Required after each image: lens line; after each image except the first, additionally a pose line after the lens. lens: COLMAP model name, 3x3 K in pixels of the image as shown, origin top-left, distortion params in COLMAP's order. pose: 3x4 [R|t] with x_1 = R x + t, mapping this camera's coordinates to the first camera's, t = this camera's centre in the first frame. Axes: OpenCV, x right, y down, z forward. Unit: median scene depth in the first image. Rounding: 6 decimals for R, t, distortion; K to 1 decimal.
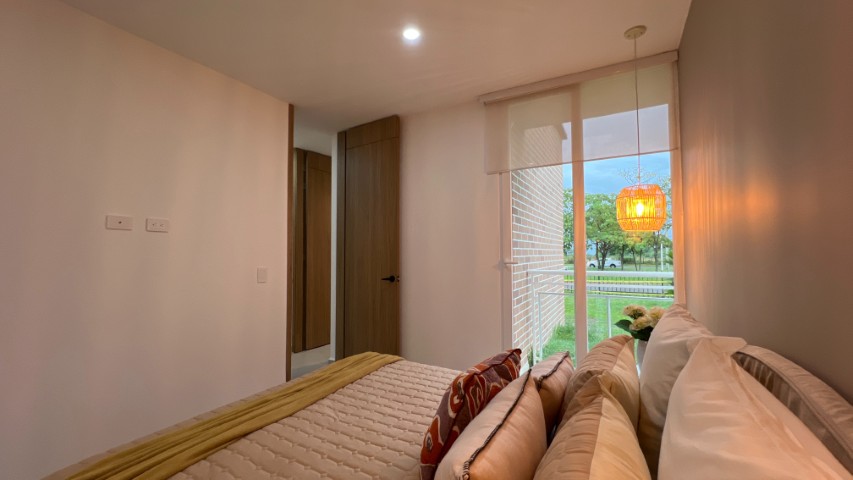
lens RADIAL K [[342.9, 0, 425.9], [0, 342.9, 239.7], [0, 0, 1]] dist [-0.002846, 0.001213]
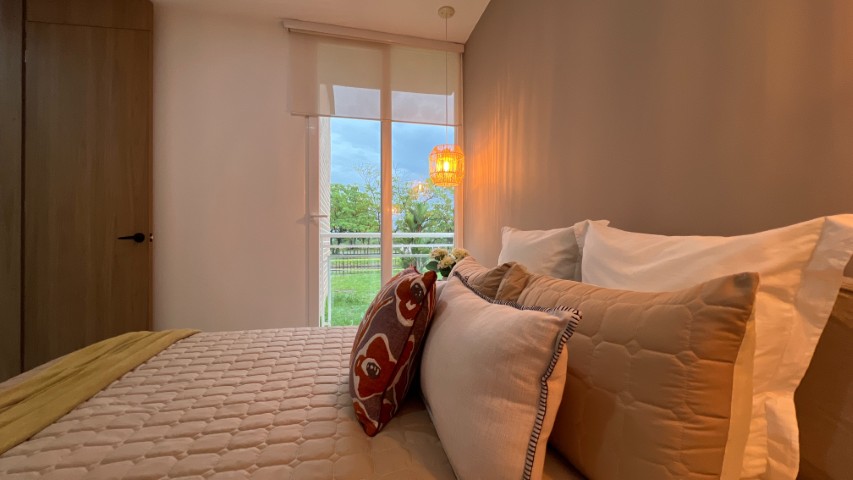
lens RADIAL K [[342.9, 0, 425.9], [0, 342.9, 239.7], [0, 0, 1]] dist [-0.002846, 0.001213]
pose [[0.737764, 0.004292, 0.675045, -0.216951], [-0.027631, 0.999334, 0.023845, 0.136022], [-0.674493, -0.036244, 0.737391, 0.171909]]
